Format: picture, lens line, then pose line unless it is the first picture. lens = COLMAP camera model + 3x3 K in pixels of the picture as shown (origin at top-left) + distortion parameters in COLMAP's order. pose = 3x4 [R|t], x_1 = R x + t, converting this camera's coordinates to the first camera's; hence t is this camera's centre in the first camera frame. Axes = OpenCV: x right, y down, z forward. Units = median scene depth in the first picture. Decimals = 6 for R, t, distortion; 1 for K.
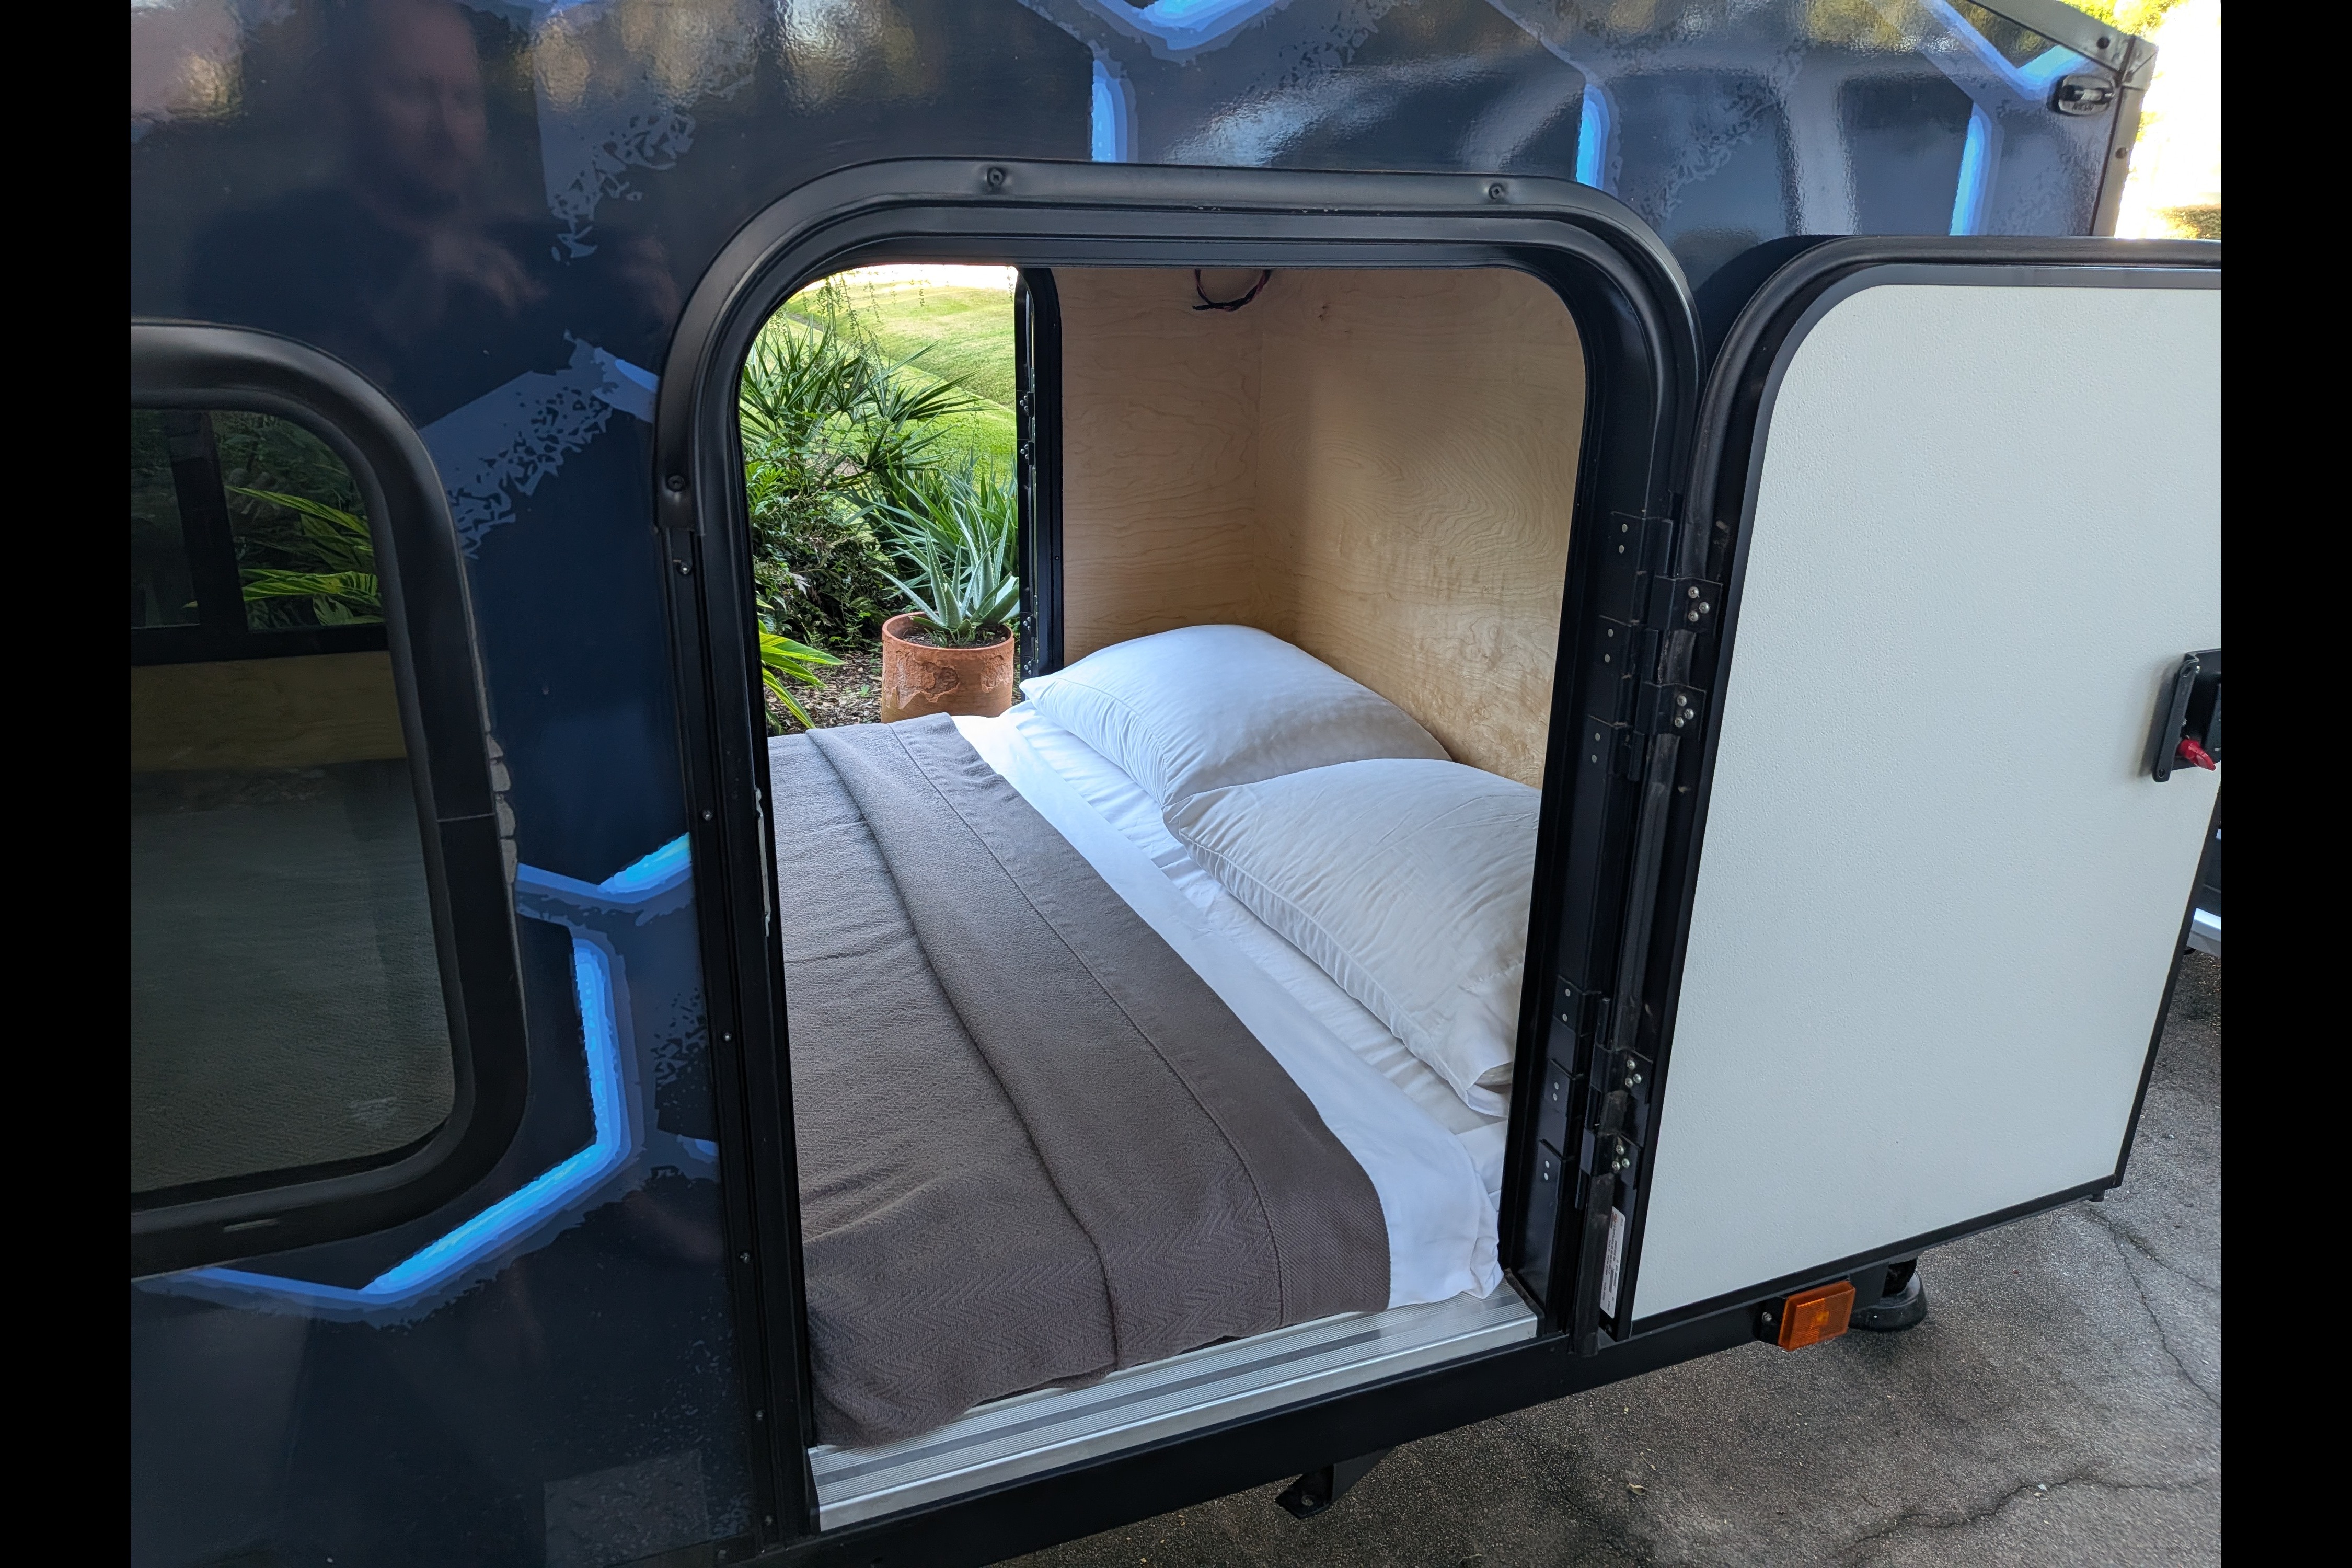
lens RADIAL K [[1522.3, 0, 1176.0], [0, 1522.3, 784.0], [0, 0, 1]] dist [0.040780, -0.072989]
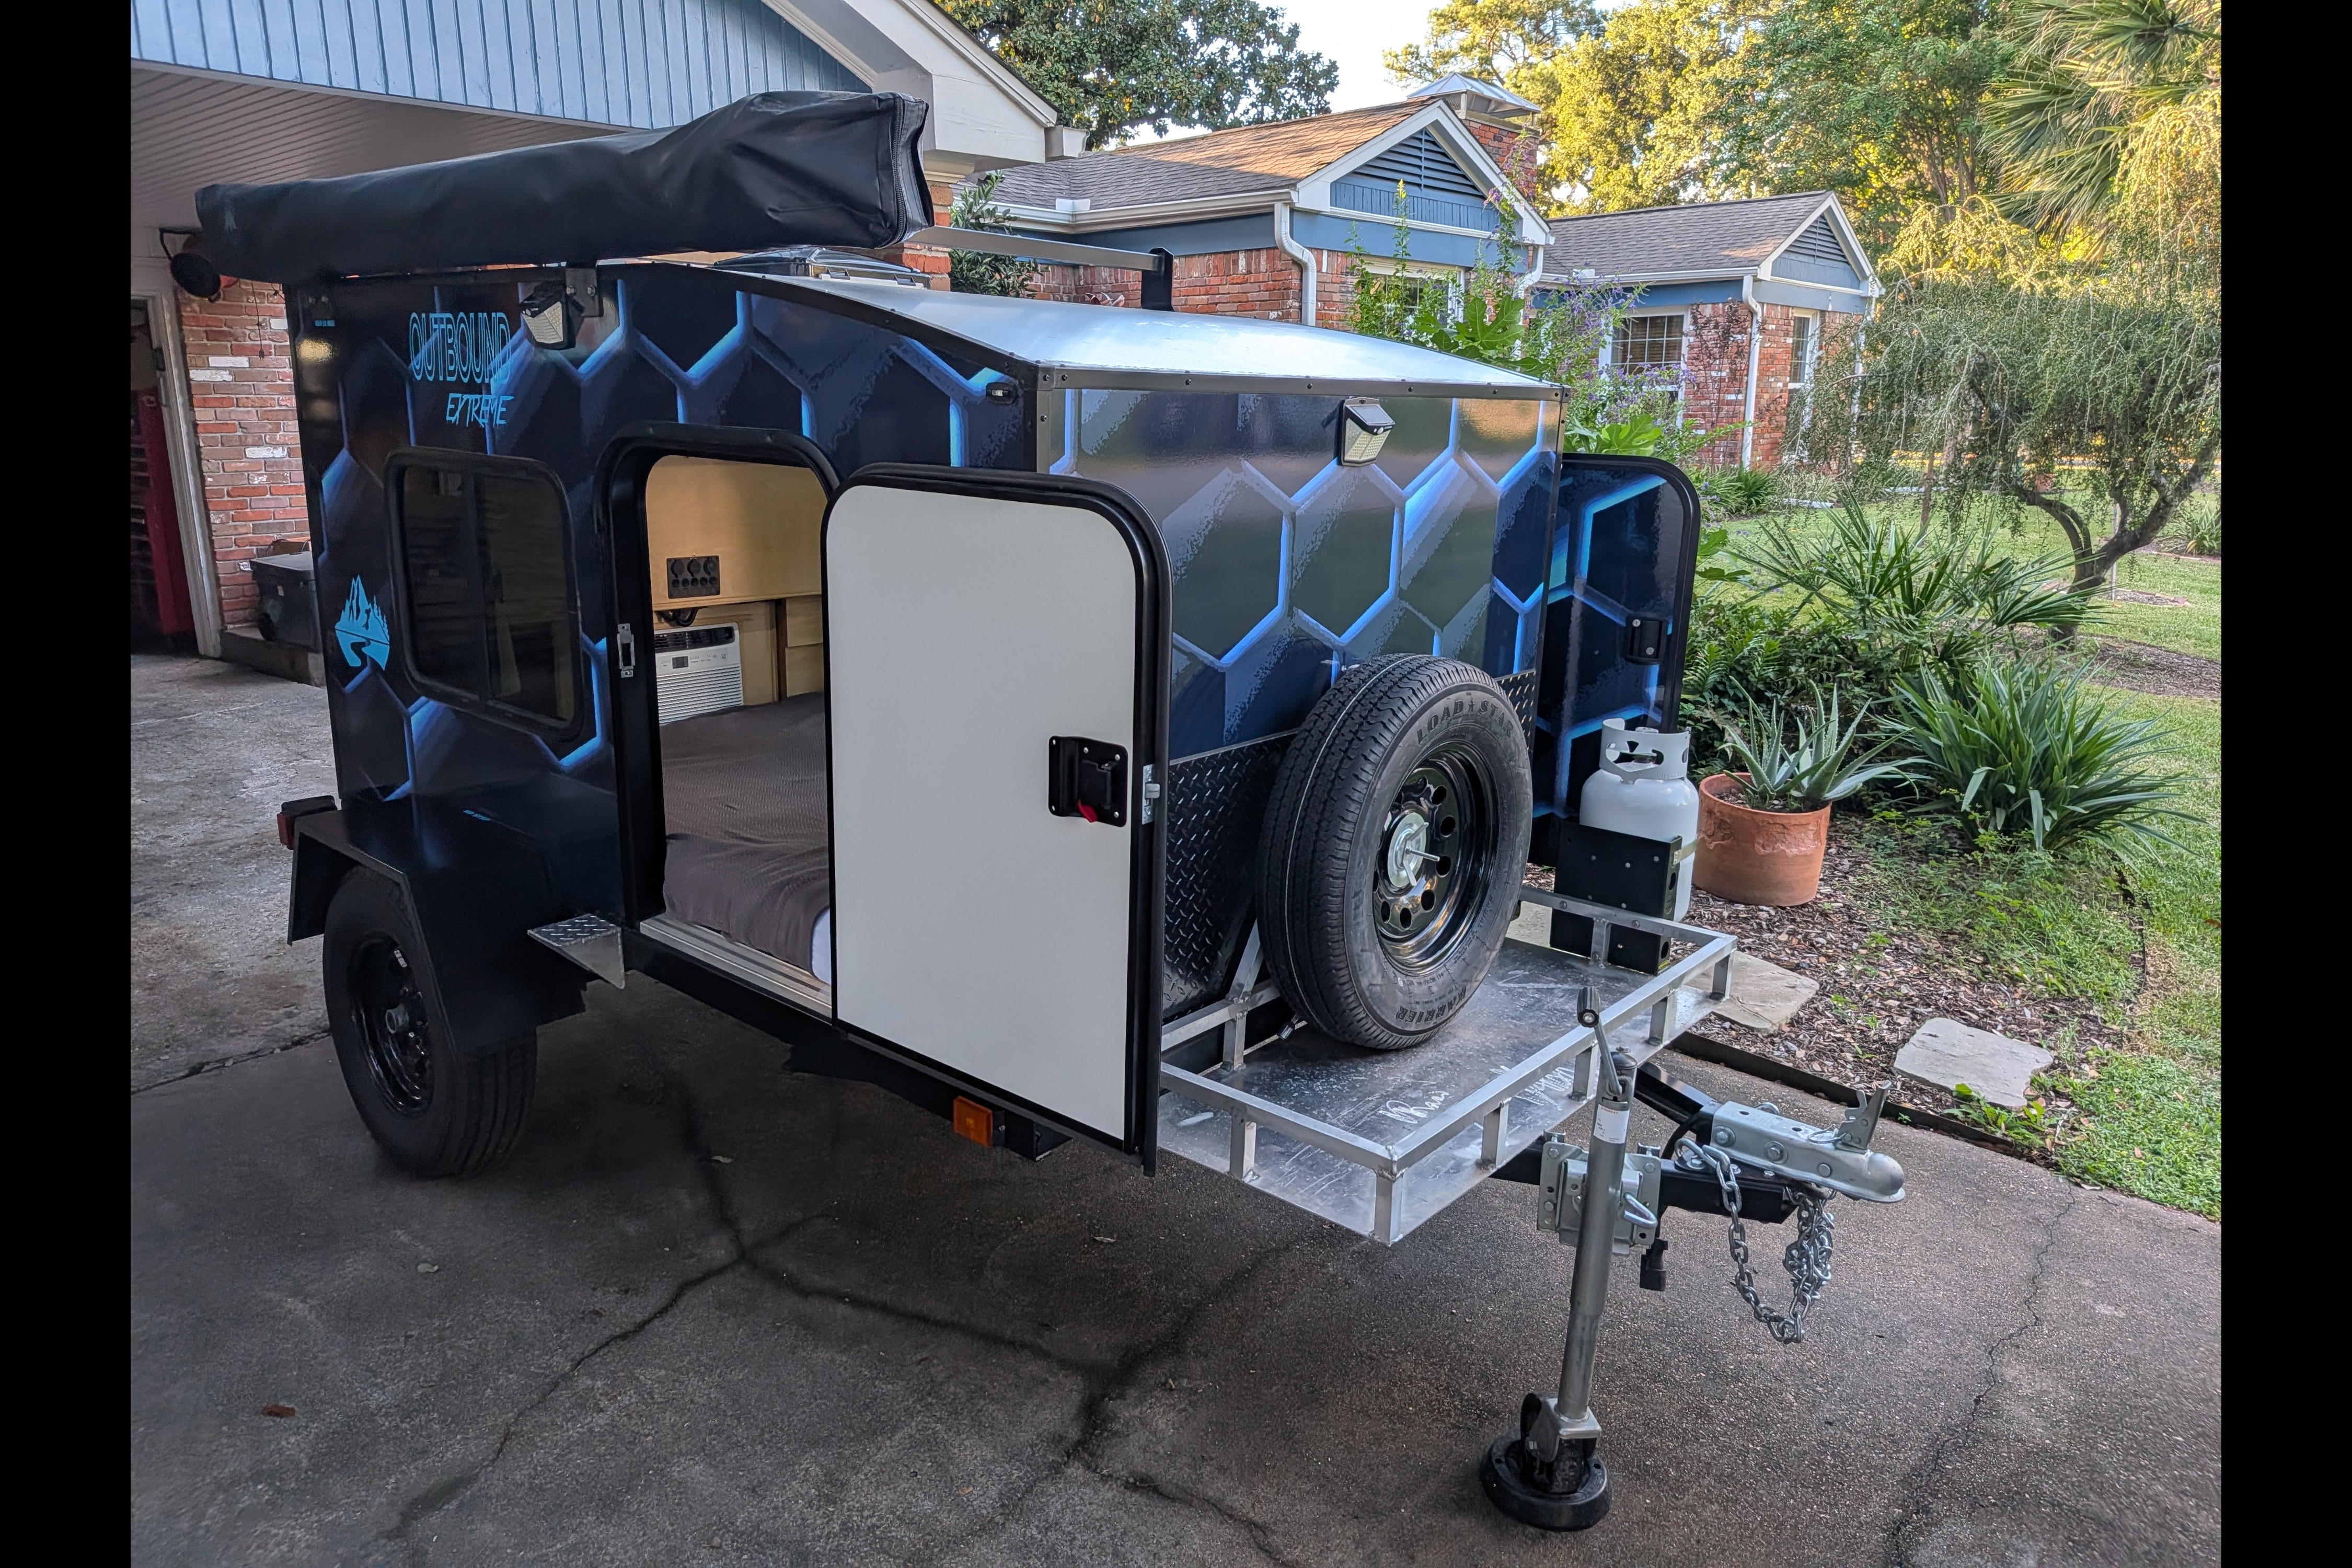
lens RADIAL K [[1522.3, 0, 1176.0], [0, 1522.3, 784.0], [0, 0, 1]] dist [0.040780, -0.072989]
pose [[0.468172, 0.222876, -0.855068, 2.806047], [-0.318555, 0.945170, 0.071944, -0.260623], [0.824219, 0.238704, 0.513501, 0.441133]]
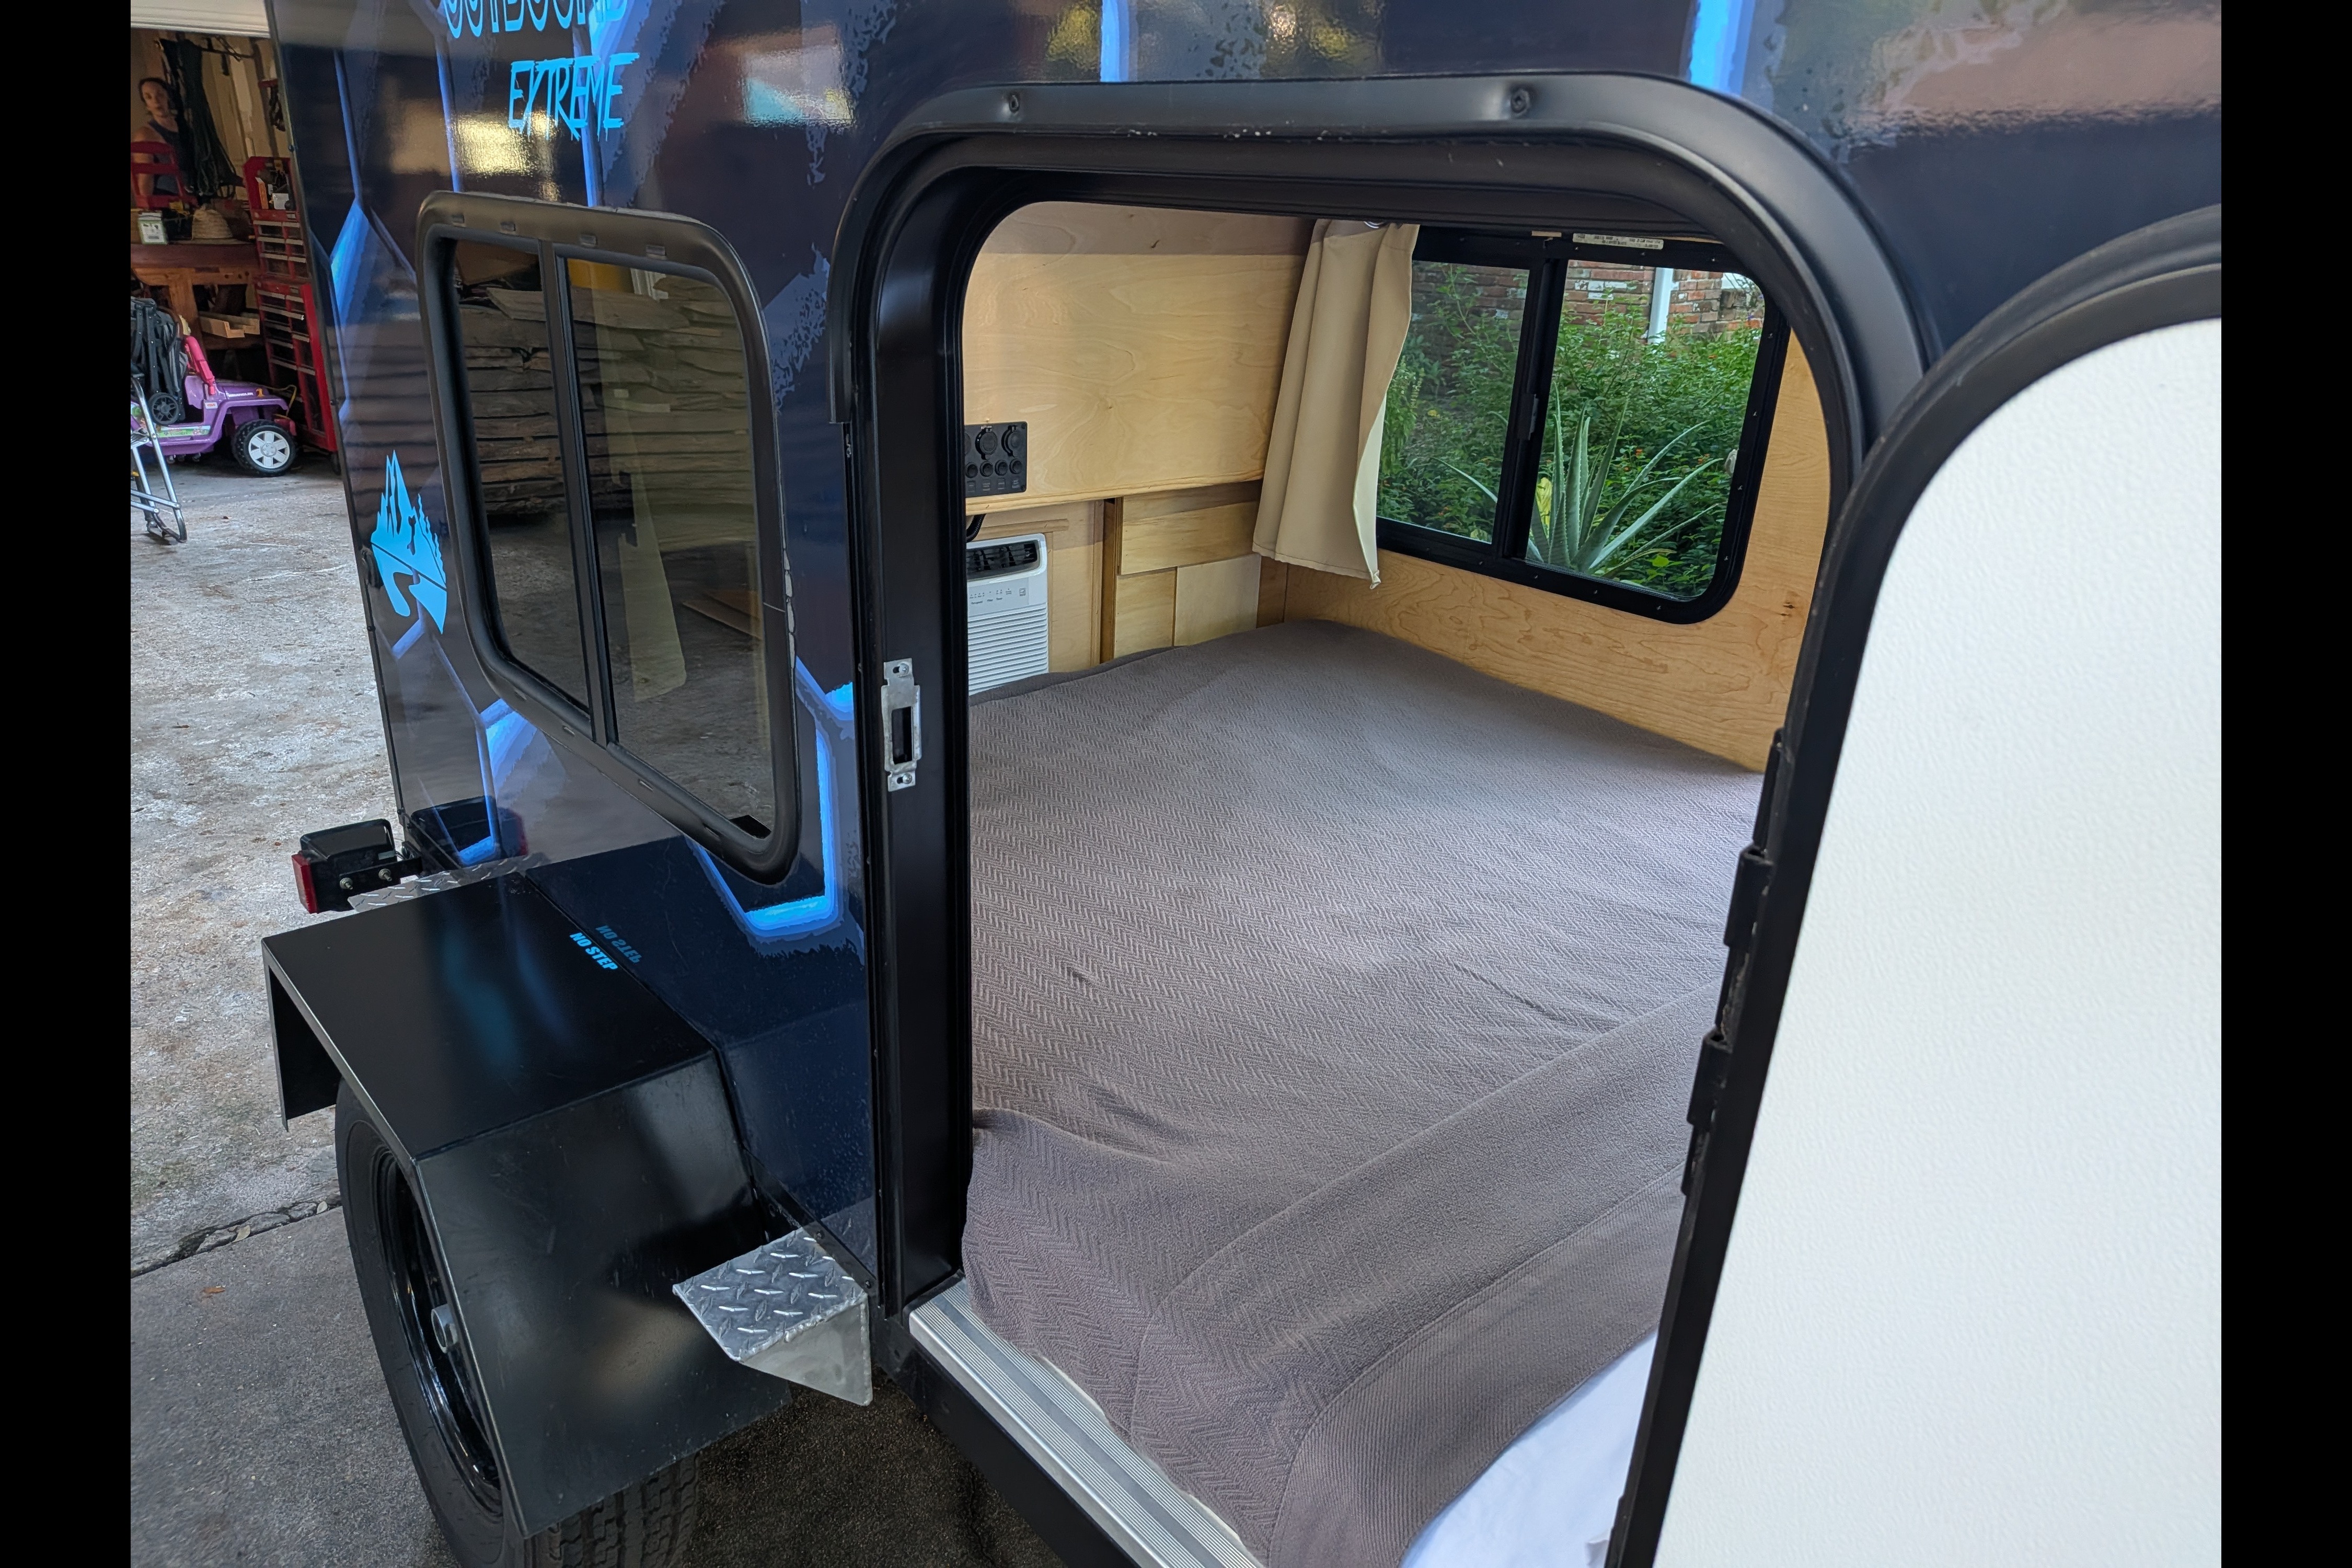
lens RADIAL K [[1536.5, 0, 1167.8], [0, 1536.5, 837.6], [0, 0, 1]] dist [-0.001276, 0.000677]
pose [[0.341272, 0.370396, -0.863910, 0.837641], [-0.350348, 0.902984, 0.248750, -0.236161], [0.872232, 0.217778, 0.437931, 0.704986]]
